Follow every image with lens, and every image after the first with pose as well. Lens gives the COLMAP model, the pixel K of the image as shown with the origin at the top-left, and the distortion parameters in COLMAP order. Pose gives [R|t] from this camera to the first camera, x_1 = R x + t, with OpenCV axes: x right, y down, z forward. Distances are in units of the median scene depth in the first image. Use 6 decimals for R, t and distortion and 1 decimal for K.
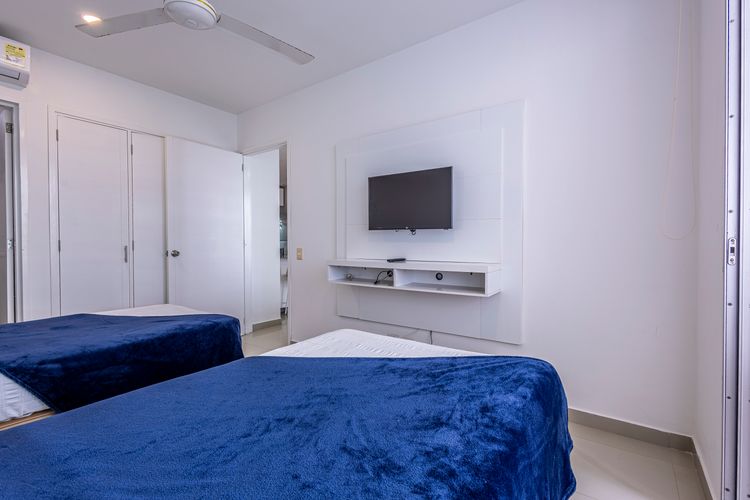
lens RADIAL K [[343.4, 0, 372.1], [0, 343.4, 250.9], [0, 0, 1]] dist [0.009429, -0.002841]
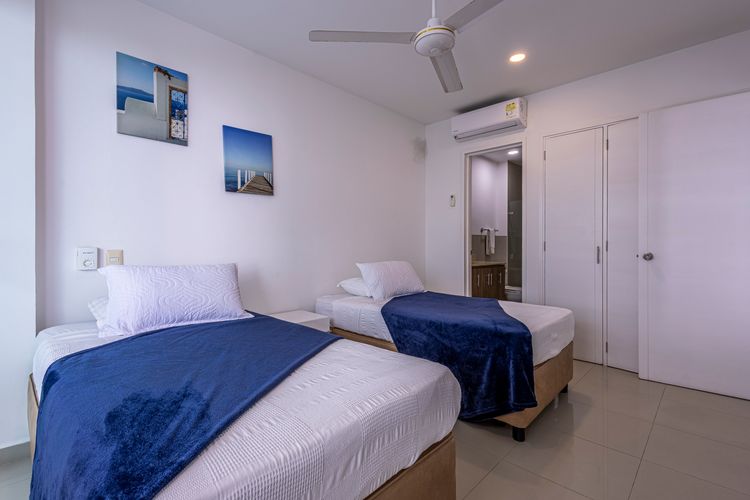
lens RADIAL K [[343.4, 0, 374.6], [0, 343.4, 245.3], [0, 0, 1]] dist [0.009429, -0.002841]
pose [[-0.126593, -0.001788, -0.991953, 0.371281], [-0.019320, 0.999813, 0.000664, -0.007407], [0.991767, 0.019249, -0.126604, 0.566828]]
